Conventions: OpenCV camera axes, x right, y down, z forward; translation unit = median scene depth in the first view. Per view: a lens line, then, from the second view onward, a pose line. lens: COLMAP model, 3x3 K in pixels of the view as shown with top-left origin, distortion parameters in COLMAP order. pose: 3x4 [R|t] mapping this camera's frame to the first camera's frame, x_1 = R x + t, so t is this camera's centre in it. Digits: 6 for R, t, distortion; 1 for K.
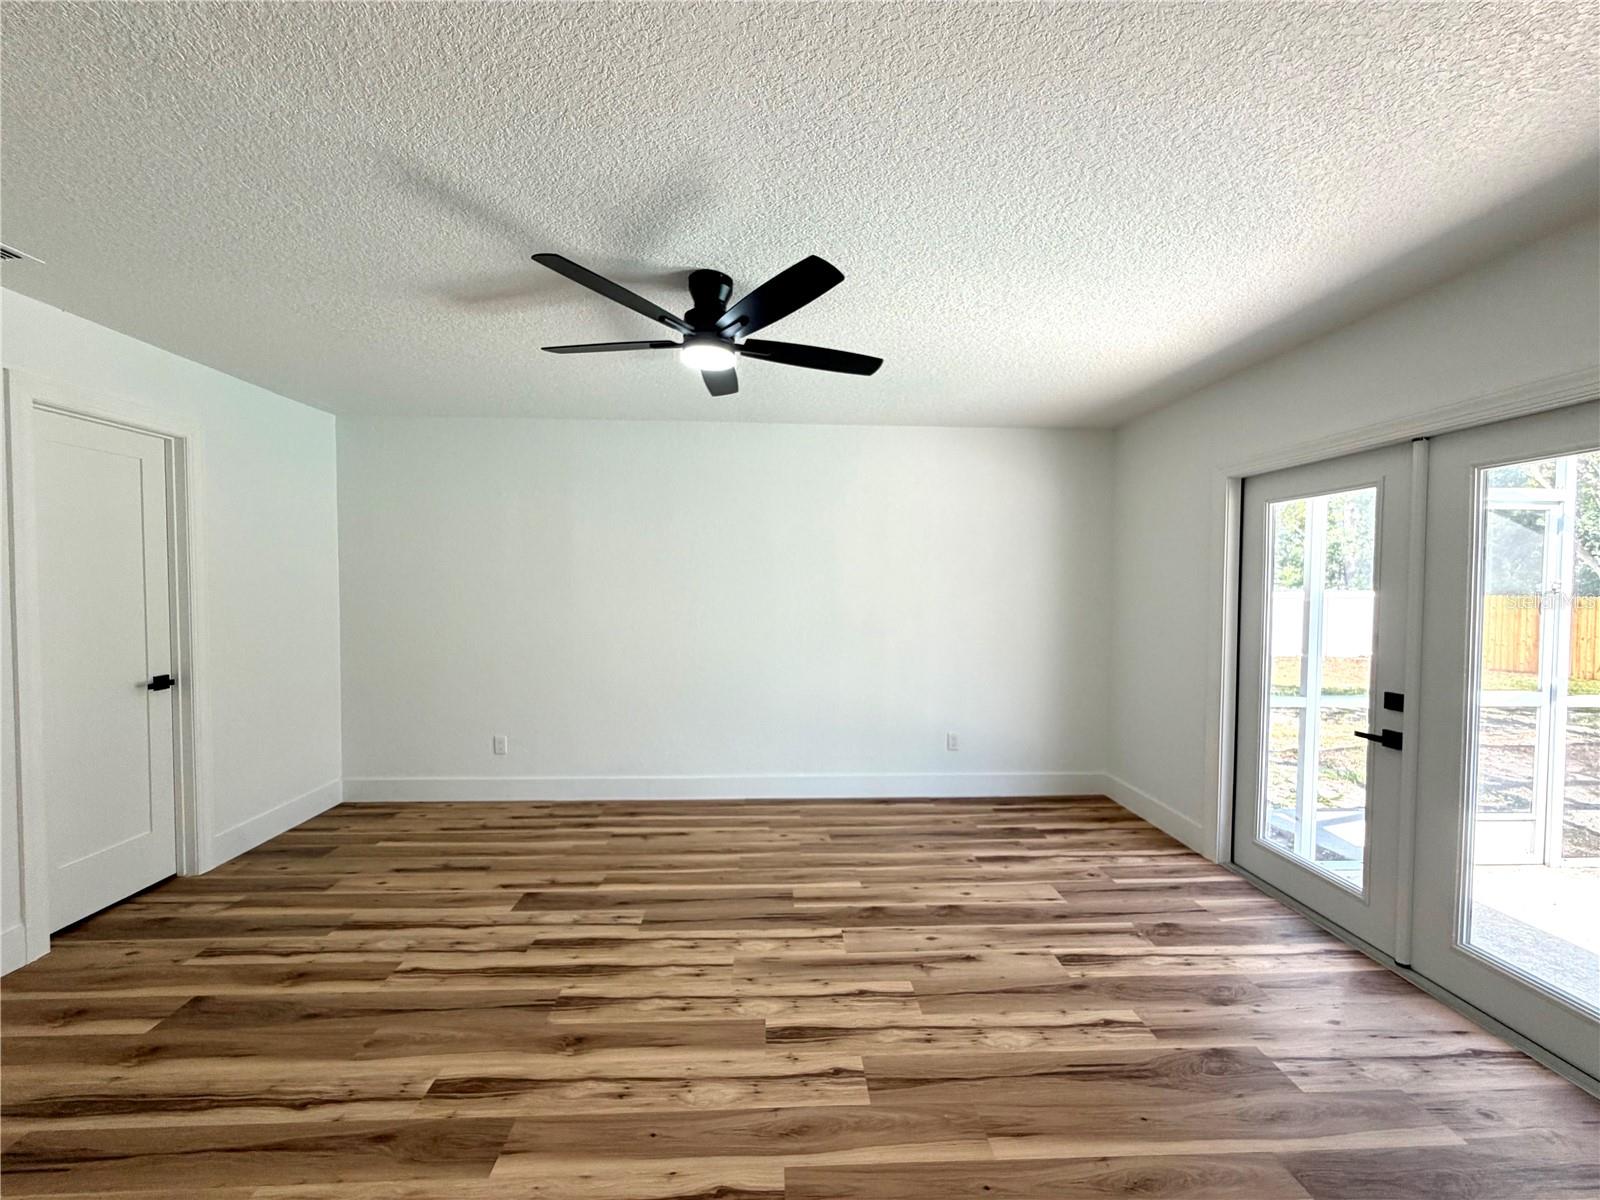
lens RADIAL K [[639.0, 0, 794.1], [0, 639.0, 603.7], [0, 0, 1]] dist [-0.001037, 0.000118]
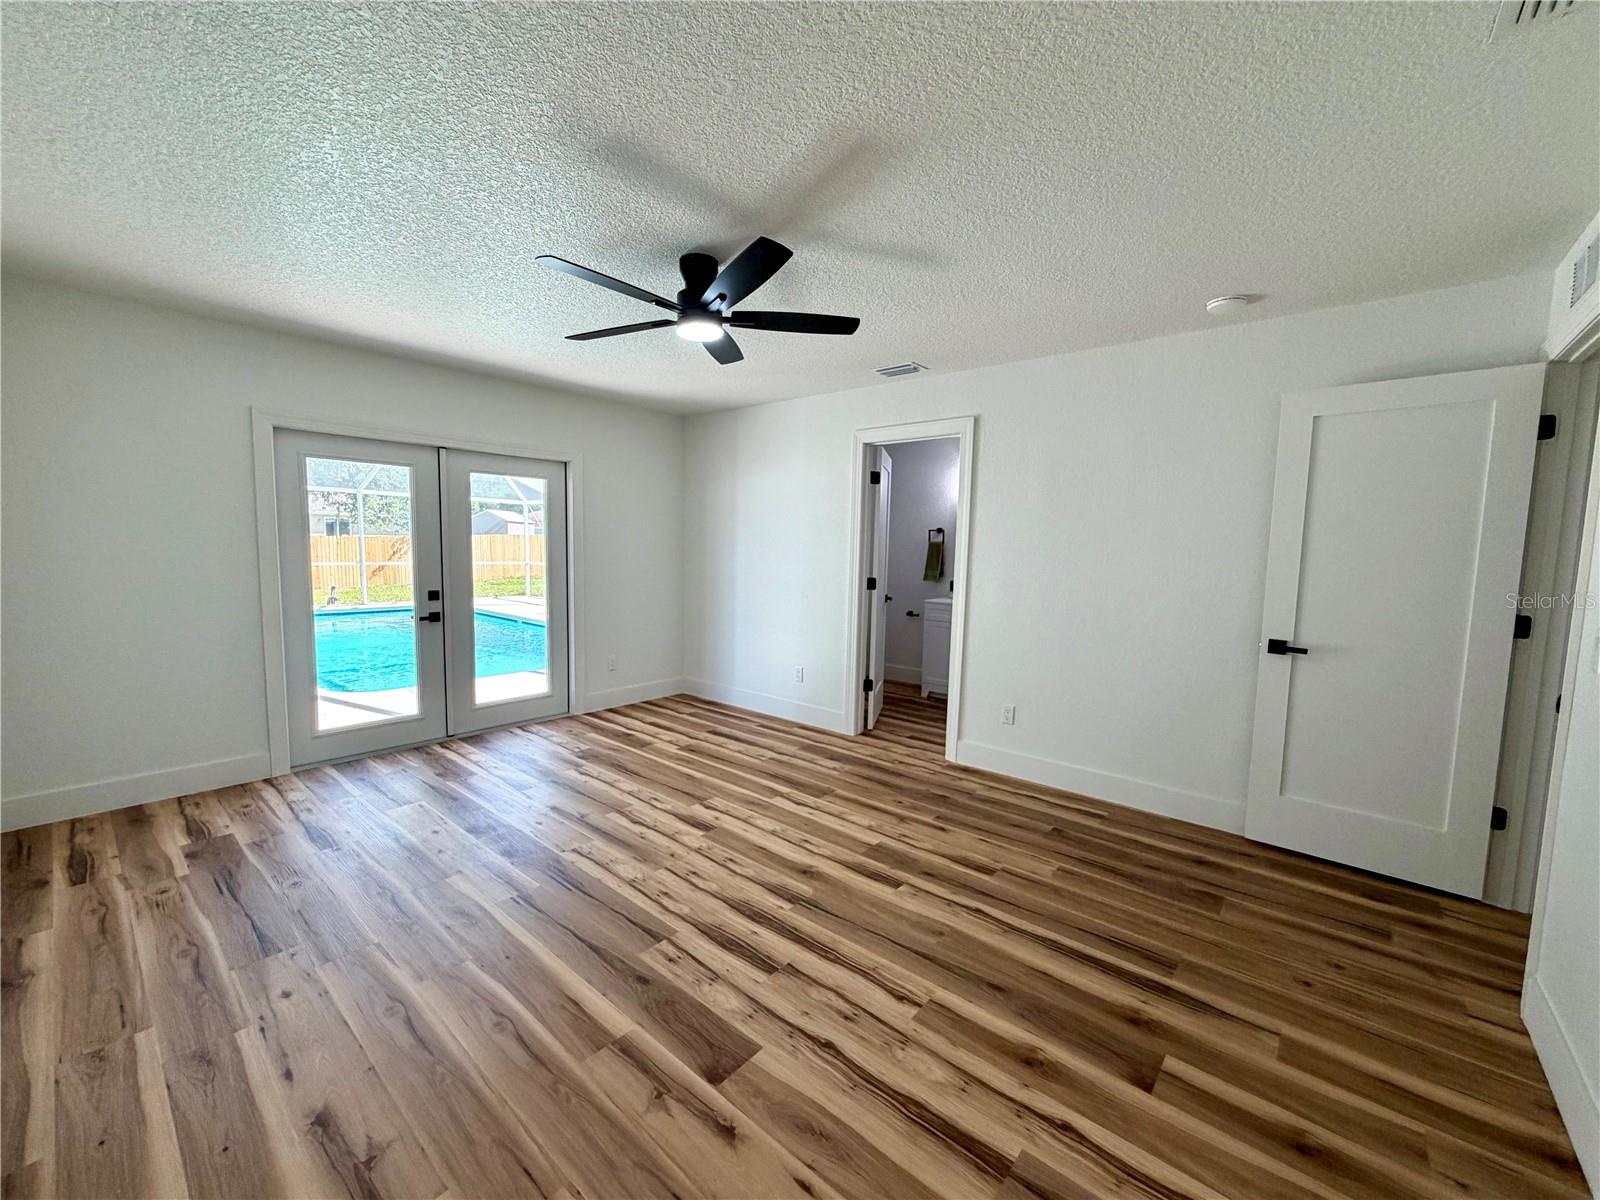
lens RADIAL K [[639.0, 0, 800.6], [0, 639.0, 600.7], [0, 0, 1]] dist [-0.001037, 0.000118]
pose [[-0.731702, -0.080705, 0.676830, -1.018739], [-0.005238, 0.993602, 0.112815, -0.036541], [-0.681604, 0.079002, -0.727444, 1.650411]]
